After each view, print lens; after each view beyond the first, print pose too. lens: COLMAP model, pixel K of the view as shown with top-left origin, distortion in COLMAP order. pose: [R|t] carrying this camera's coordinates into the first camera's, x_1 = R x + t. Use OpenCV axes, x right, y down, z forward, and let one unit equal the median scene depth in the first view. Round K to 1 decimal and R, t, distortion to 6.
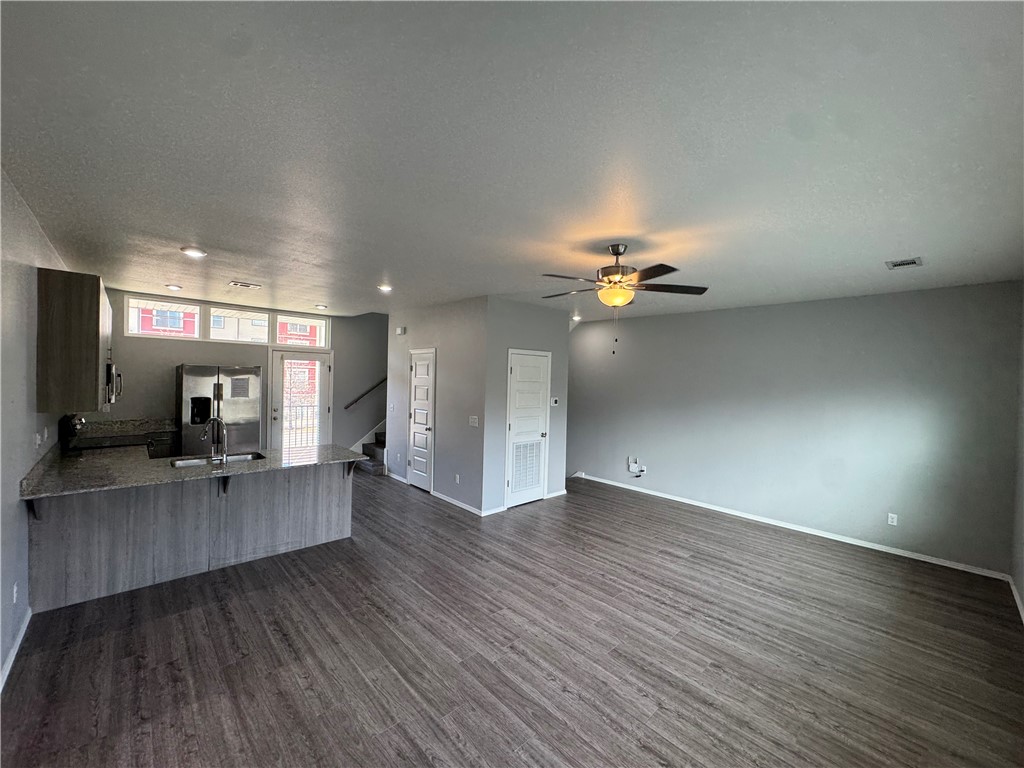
lens RADIAL K [[408.6, 0, 513.9], [0, 408.6, 384.9], [0, 0, 1]] dist [-0.001970, 0.000046]
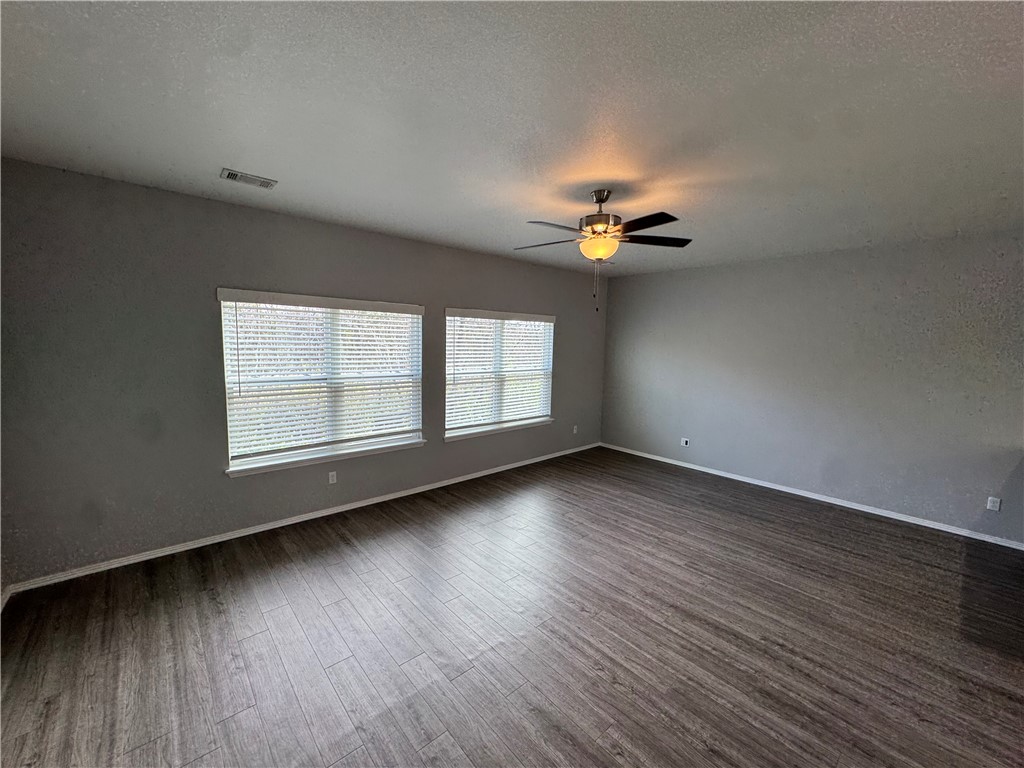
lens RADIAL K [[408.6, 0, 512.5], [0, 408.6, 384.7], [0, 0, 1]] dist [-0.001970, 0.000046]
pose [[-0.998404, -0.049912, 0.026432, 0.416989], [-0.046288, 0.991276, 0.123406, -0.017428], [-0.032361, 0.121985, -0.992004, 2.033858]]
